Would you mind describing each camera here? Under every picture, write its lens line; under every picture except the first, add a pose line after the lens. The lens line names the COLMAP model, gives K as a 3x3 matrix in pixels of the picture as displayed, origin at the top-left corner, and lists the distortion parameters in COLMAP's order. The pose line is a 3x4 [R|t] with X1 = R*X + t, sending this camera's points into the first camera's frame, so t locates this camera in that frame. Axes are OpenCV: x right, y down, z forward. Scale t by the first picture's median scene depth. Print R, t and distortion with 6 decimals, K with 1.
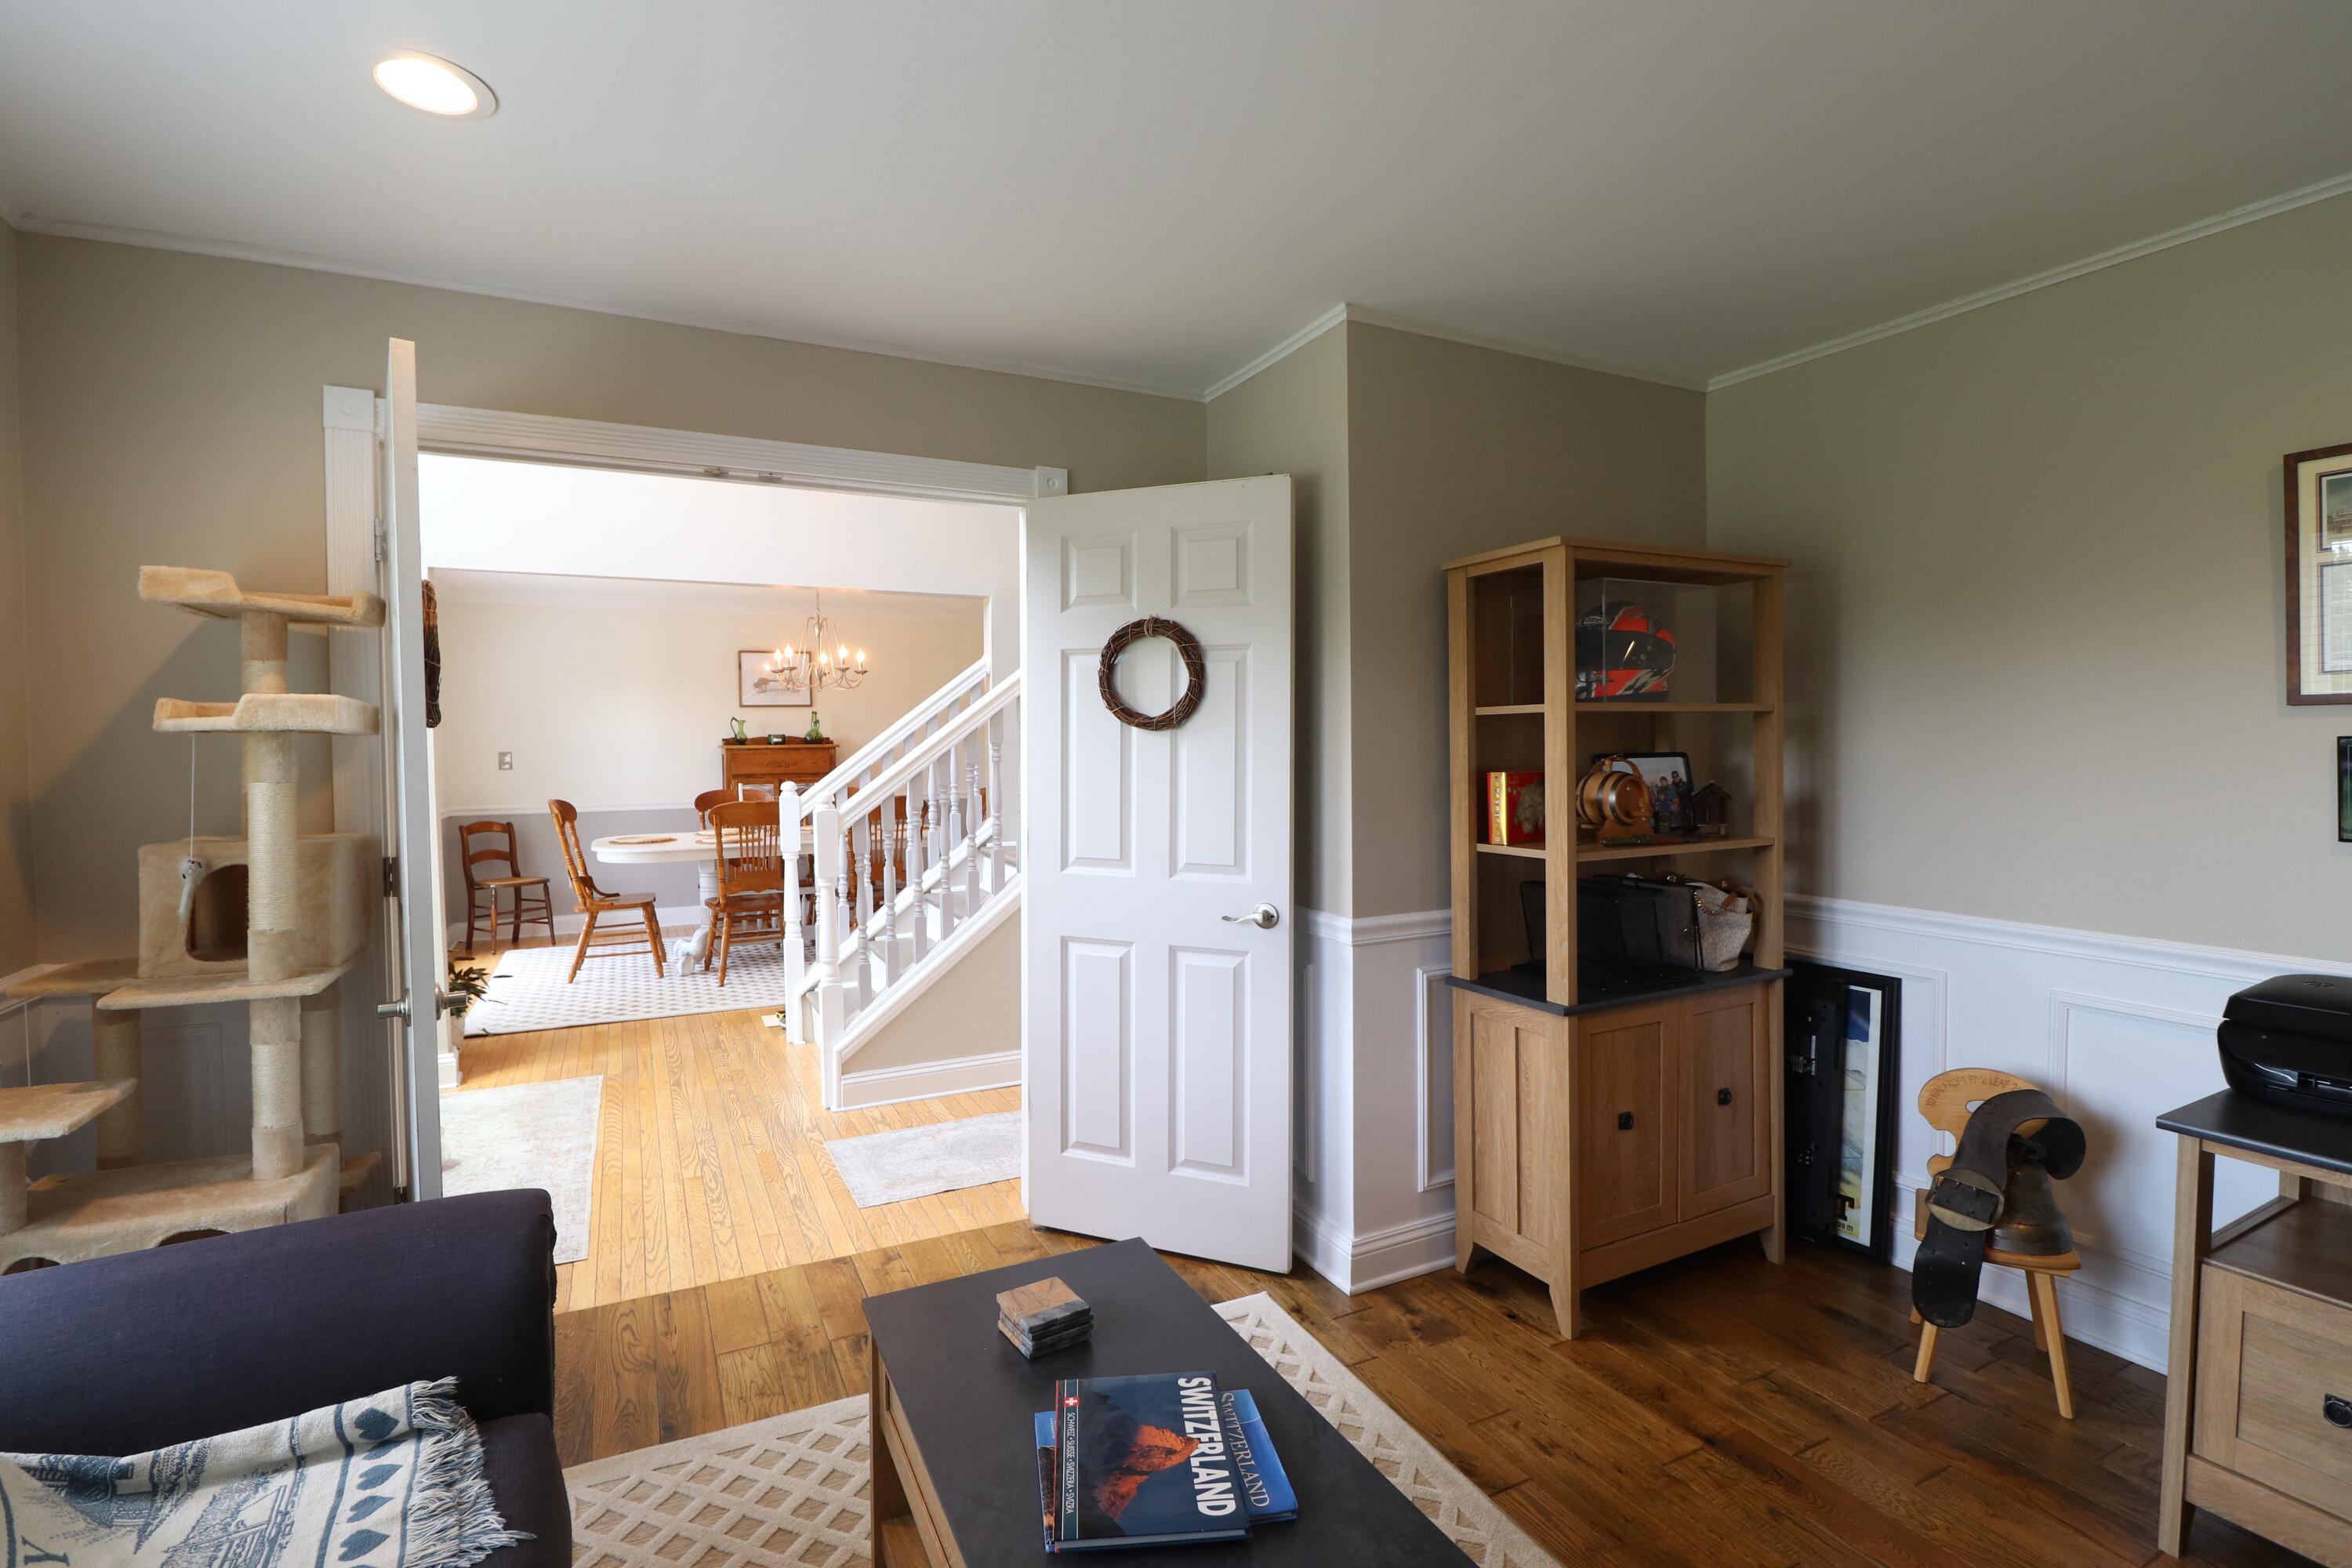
lens RADIAL K [[1087.1, 0, 1173.2], [0, 1087.1, 770.9], [0, 0, 1]] dist [-0.006727, -0.009871]
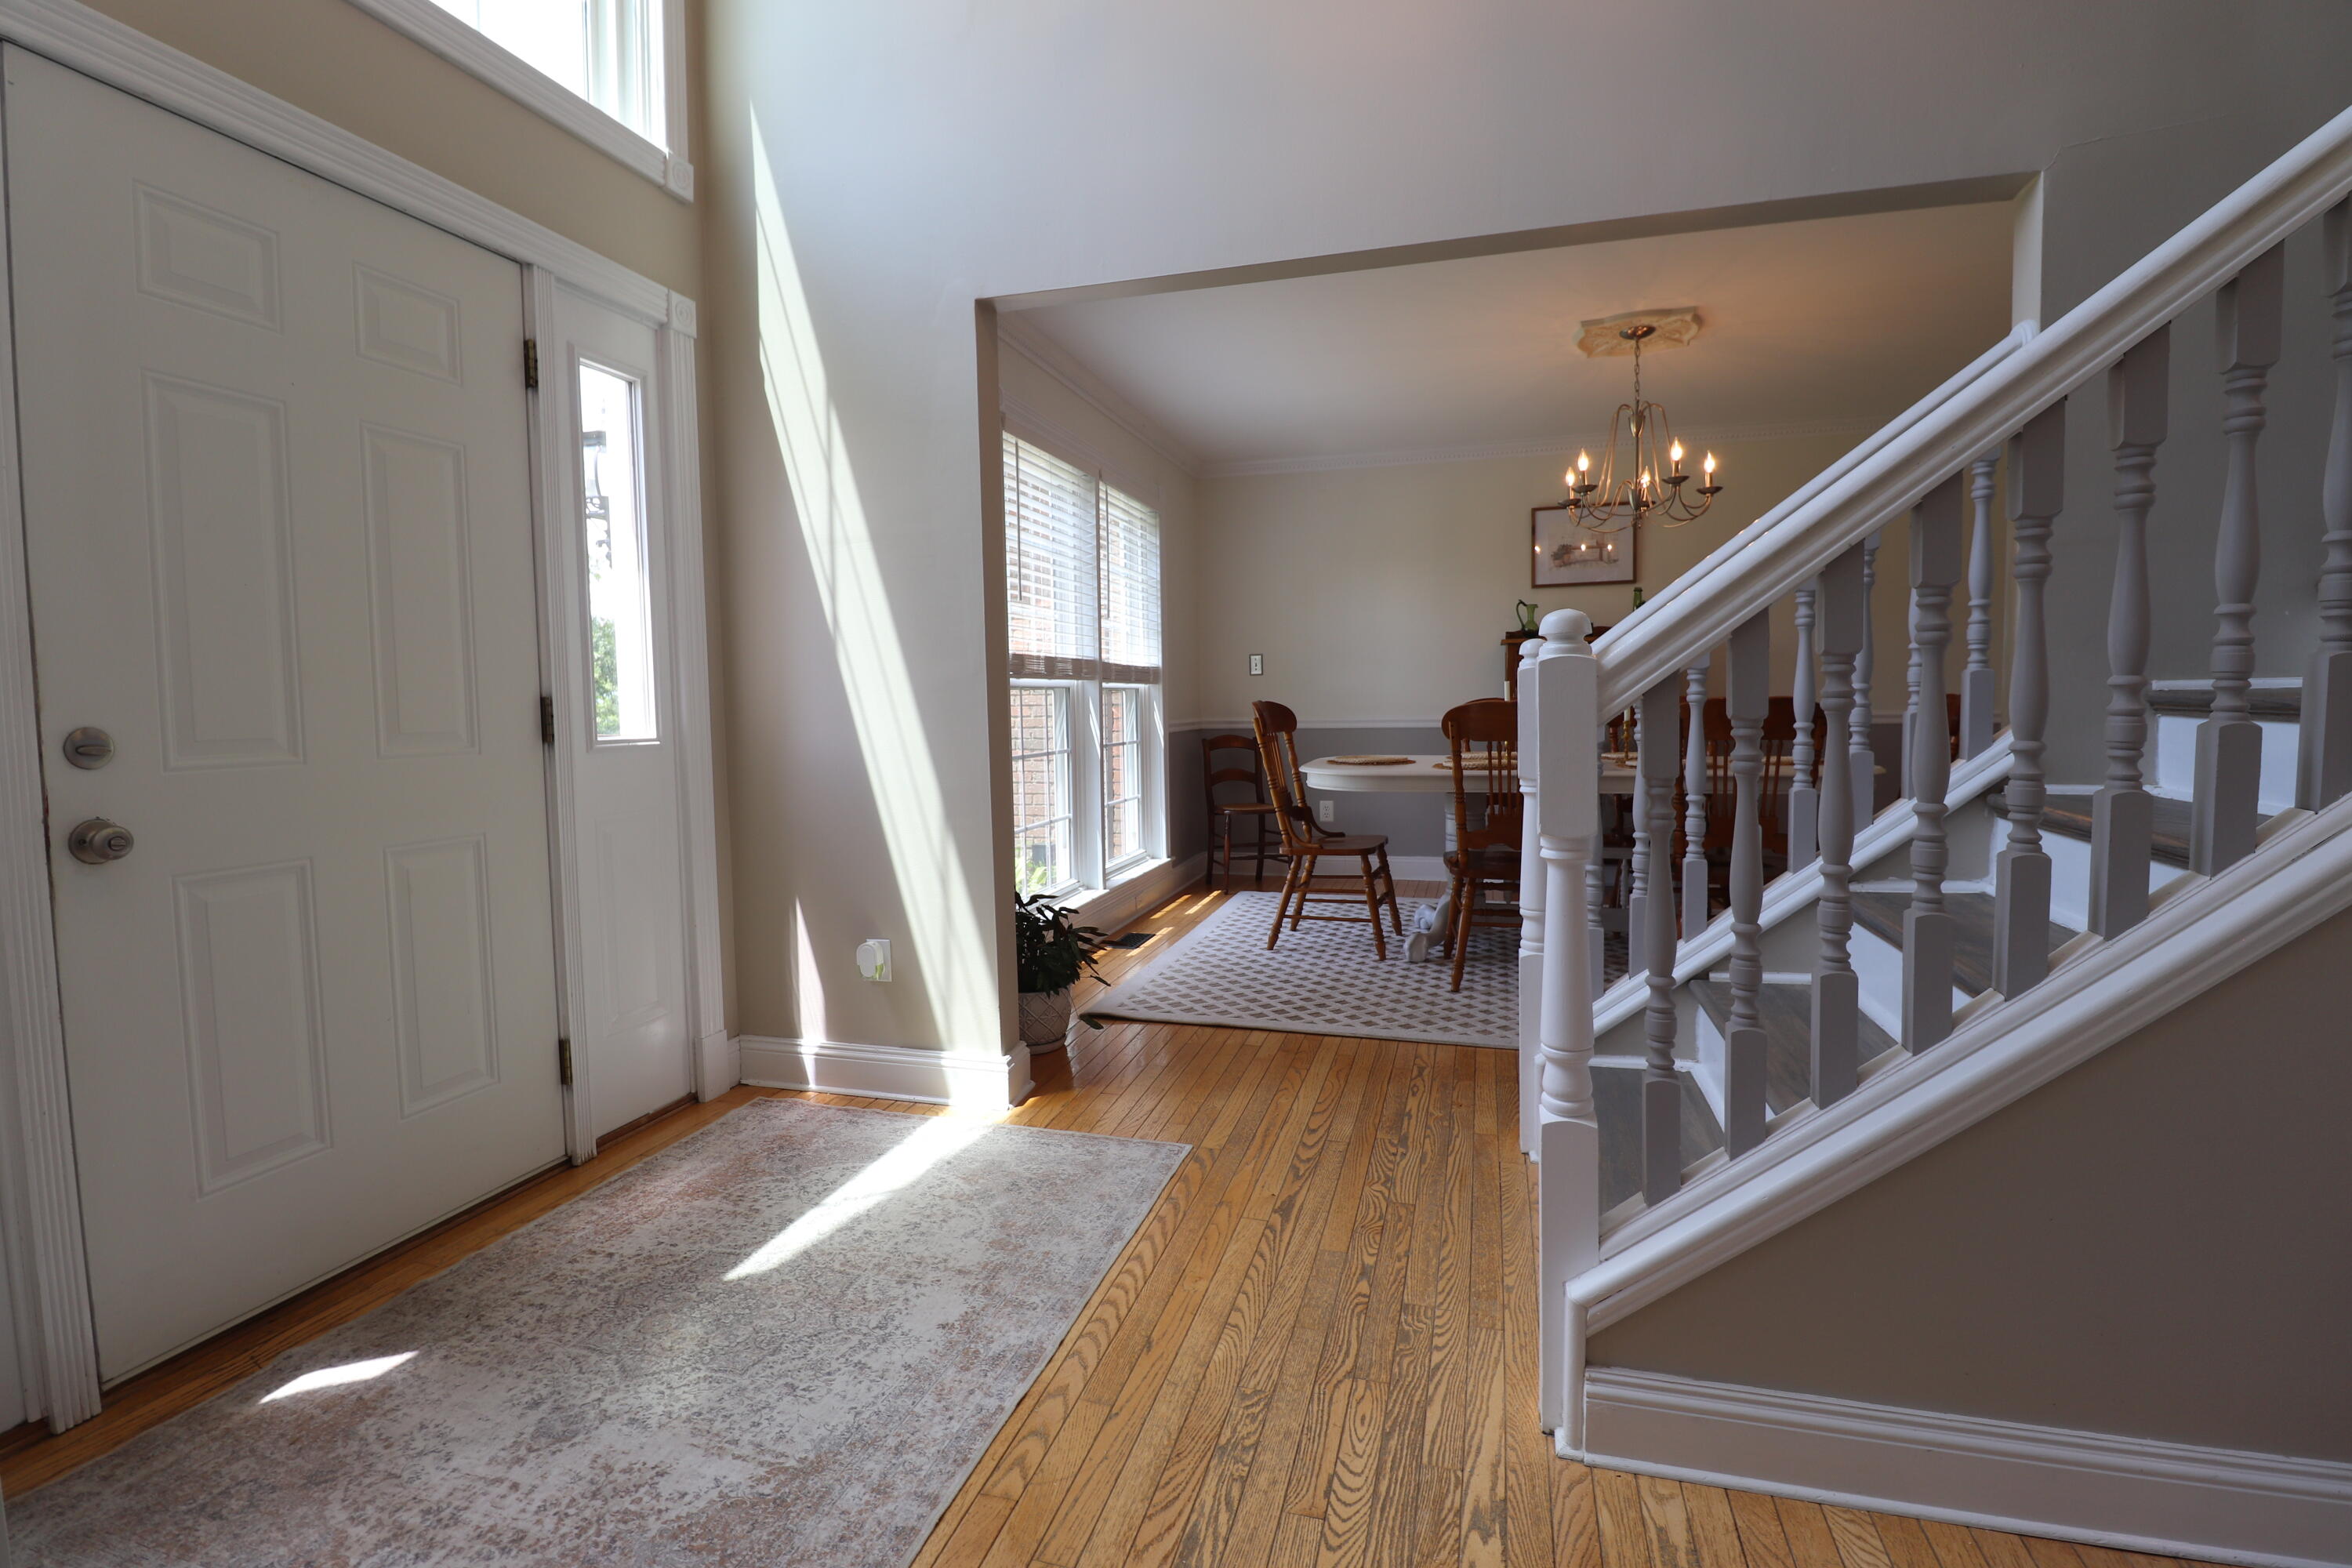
lens RADIAL K [[1087.1, 0, 1172.3], [0, 1087.1, 771.7], [0, 0, 1]] dist [-0.006727, -0.009871]
pose [[0.732143, 0.042116, -0.679847, -0.109916], [-0.009120, 0.998603, 0.052041, 0.038130], [0.681089, -0.031901, 0.731505, 0.424614]]
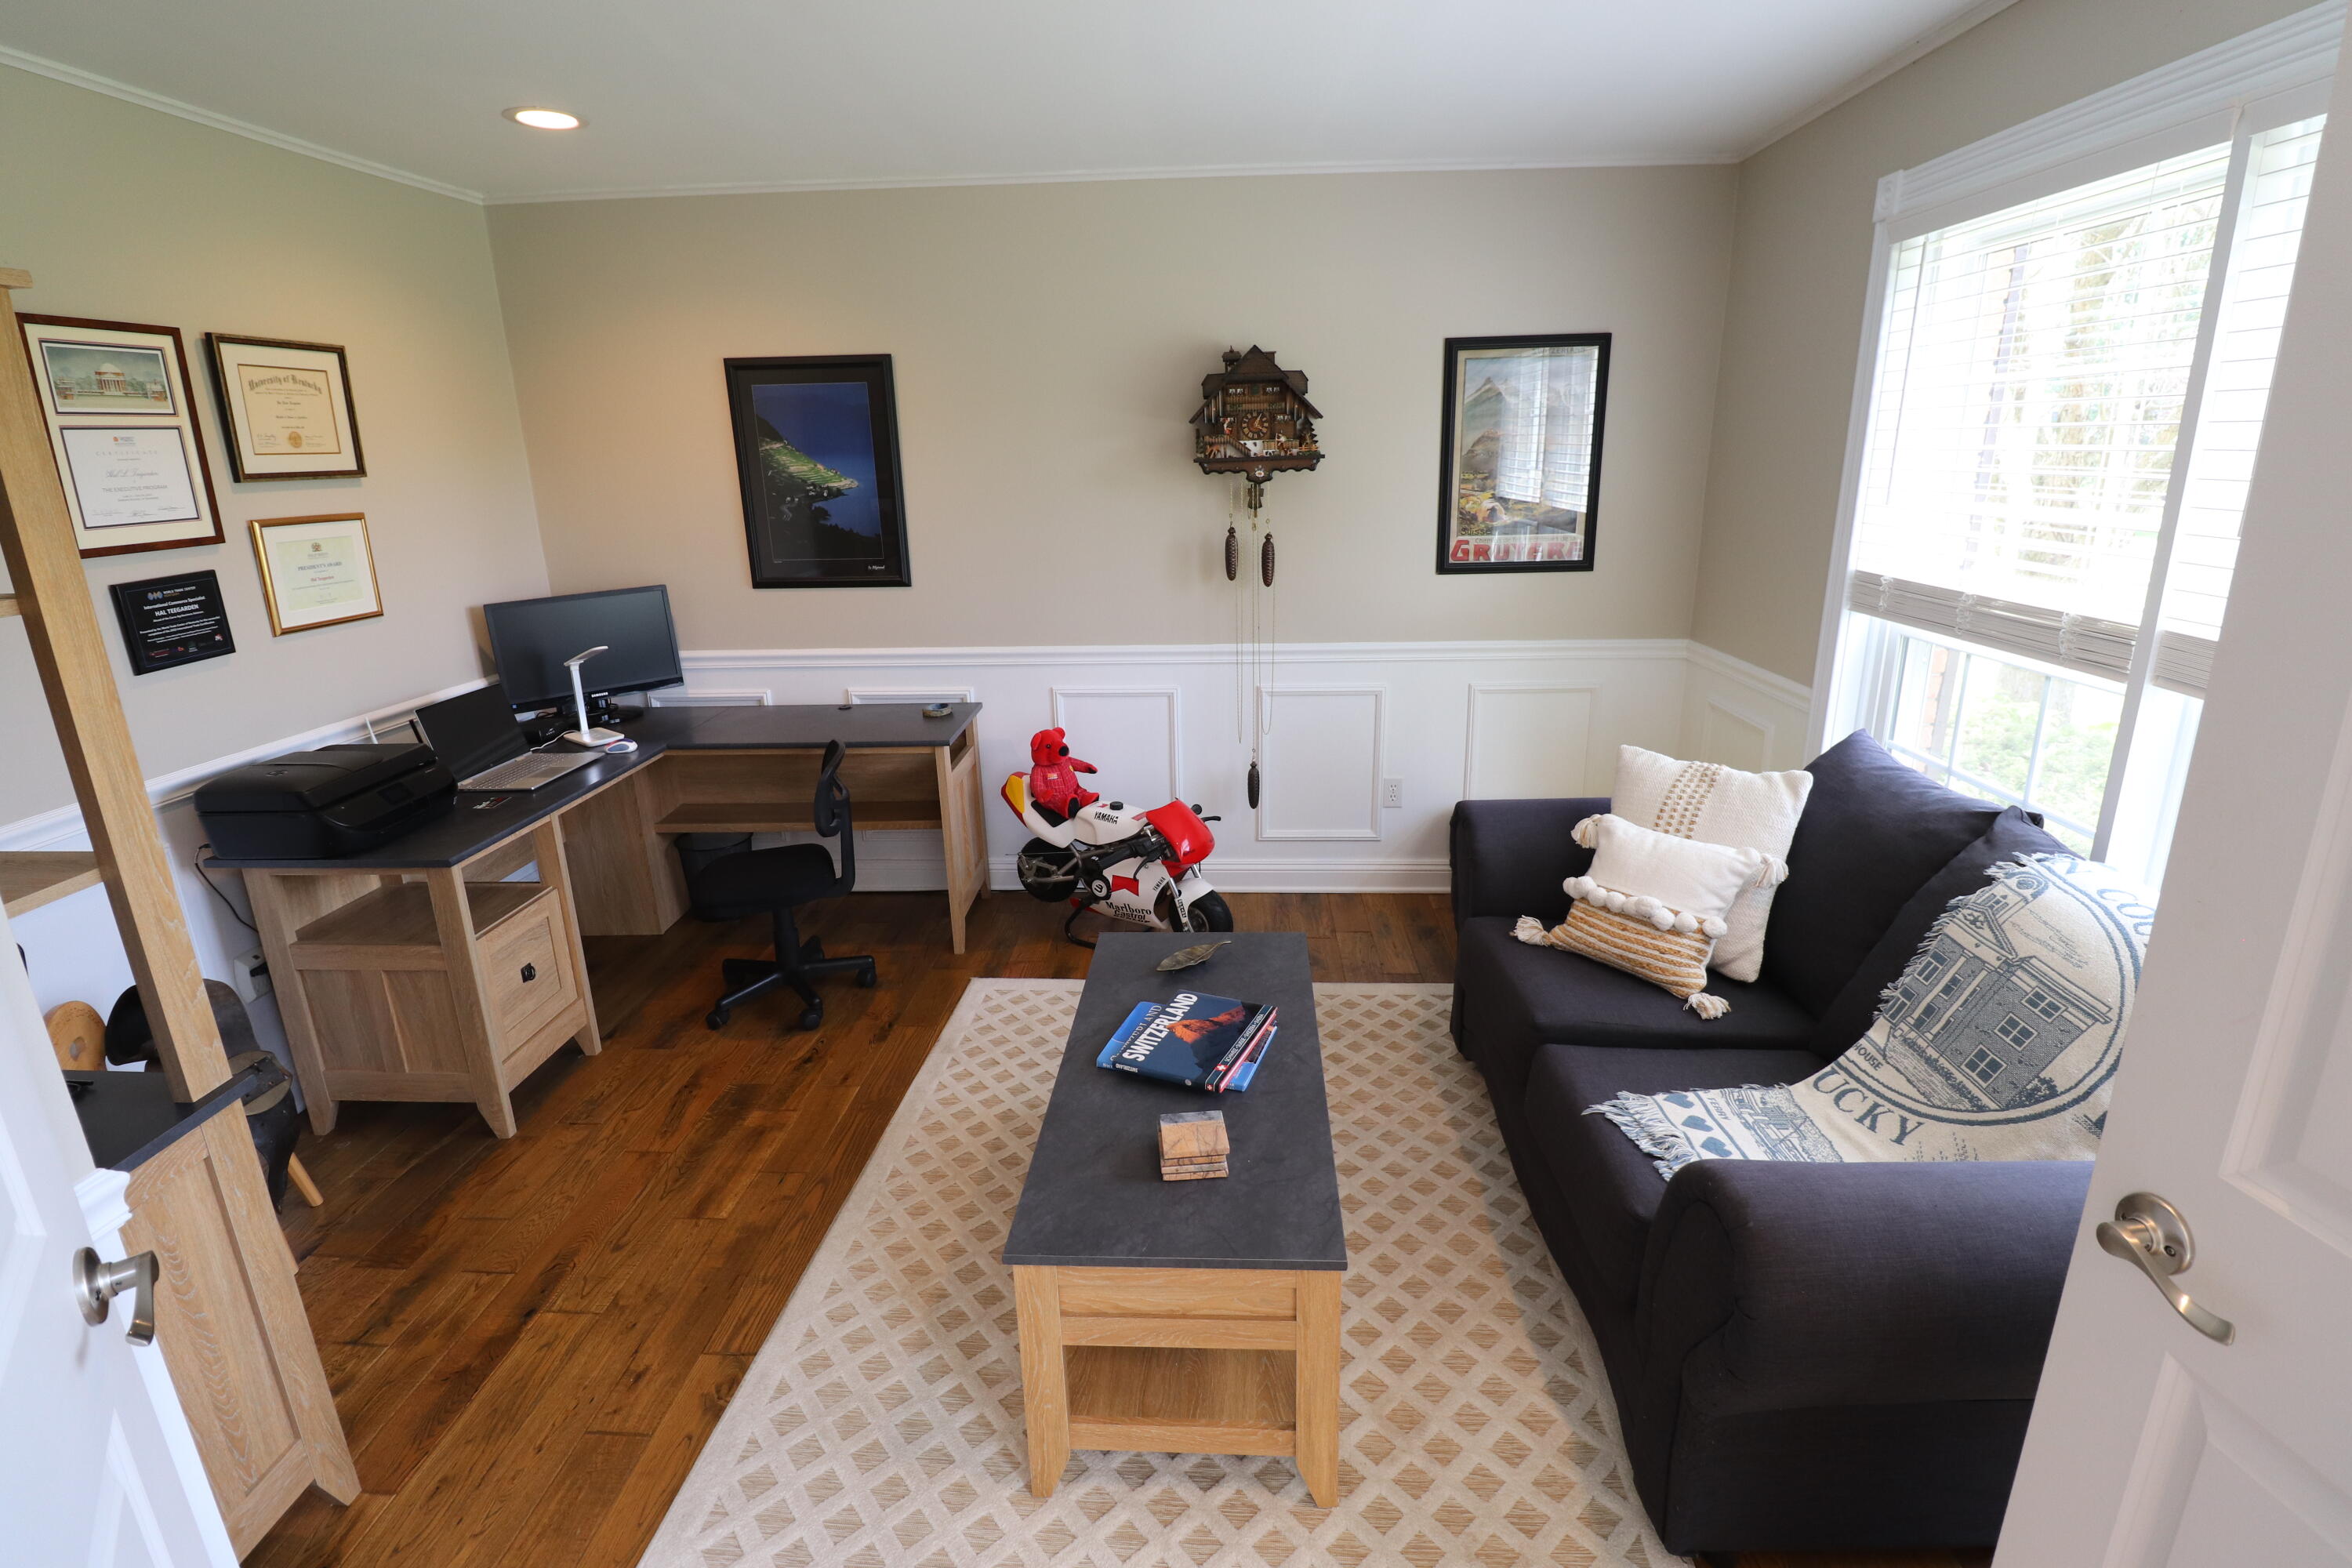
lens RADIAL K [[1087.1, 0, 1164.5], [0, 1087.1, 767.2], [0, 0, 1]] dist [-0.006727, -0.009871]
pose [[-0.867895, -0.111709, 0.484024, -0.154871], [0.040784, 0.955072, 0.293553, -0.046176], [-0.495070, 0.274514, -0.824347, 0.487540]]
